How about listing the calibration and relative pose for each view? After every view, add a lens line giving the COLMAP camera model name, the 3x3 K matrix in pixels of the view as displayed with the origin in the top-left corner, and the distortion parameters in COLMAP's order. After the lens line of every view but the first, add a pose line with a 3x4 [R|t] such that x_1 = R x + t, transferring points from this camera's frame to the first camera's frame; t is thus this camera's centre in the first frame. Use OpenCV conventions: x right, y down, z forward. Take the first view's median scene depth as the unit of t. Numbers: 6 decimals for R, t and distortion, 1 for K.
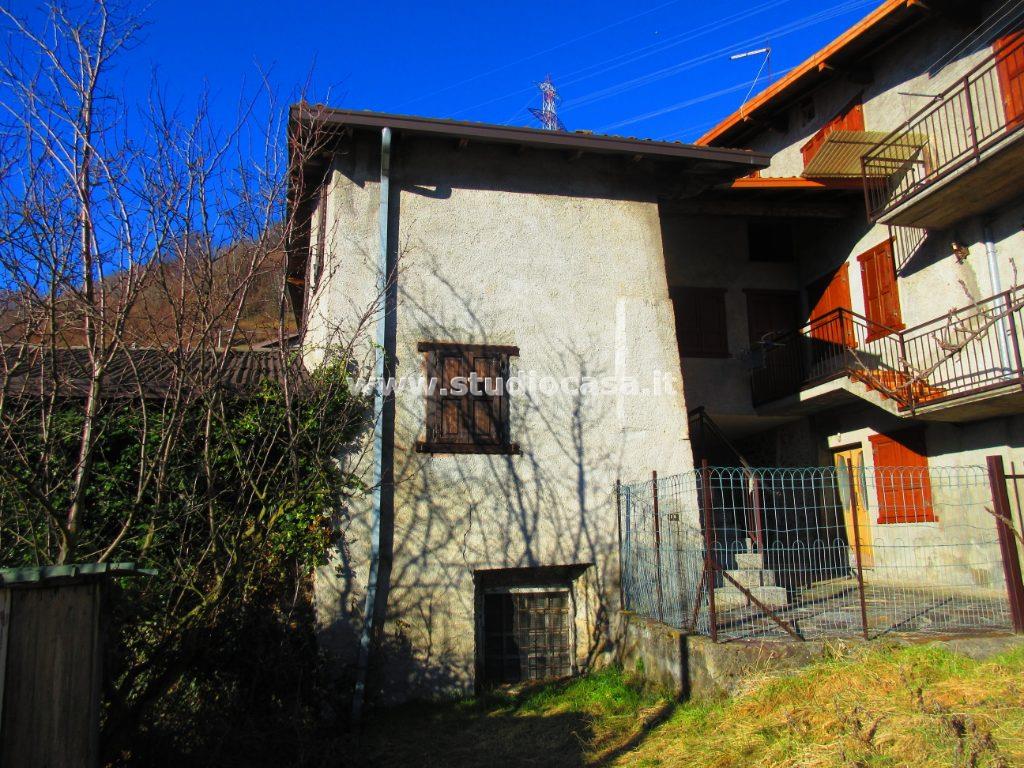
lens RADIAL K [[761.6, 0, 512.3], [0, 761.6, 384.2], [0, 0, 1]] dist [-0.000053, 0.000385]
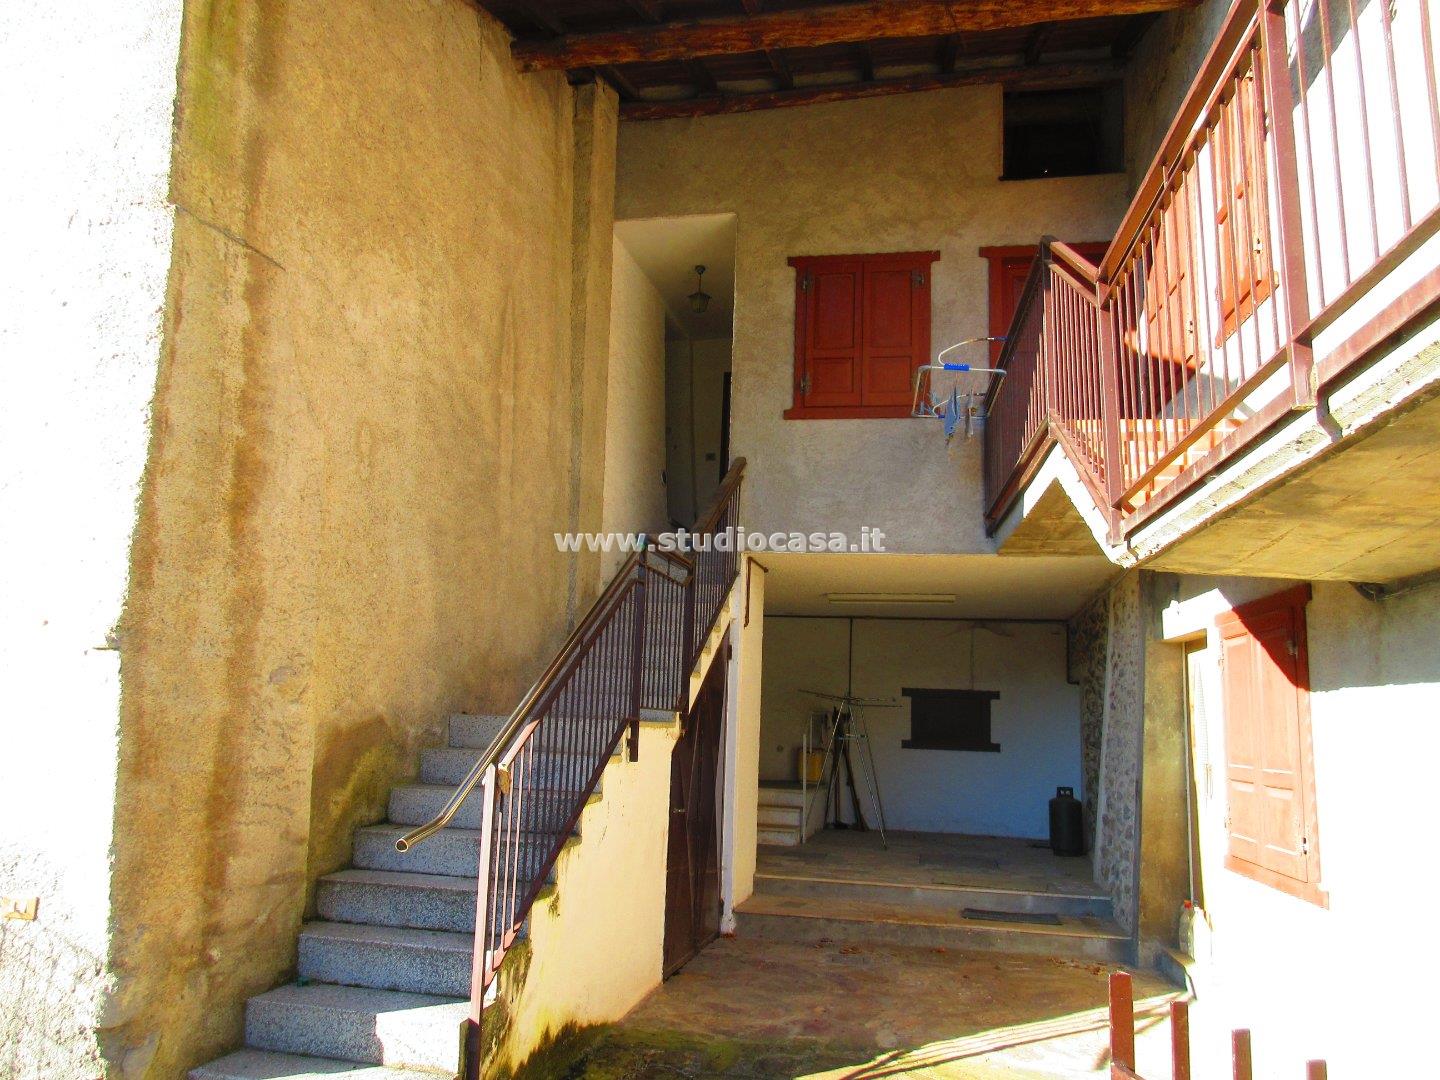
lens RADIAL K [[1070.9, 0, 720.7], [0, 1070.9, 534.1], [0, 0, 1]] dist [-0.000053, 0.000385]
pose [[0.946566, -0.013848, -0.322211, 0.374940], [0.022291, 0.999498, 0.022526, 0.014385], [0.321737, -0.028505, 0.946400, 0.422739]]
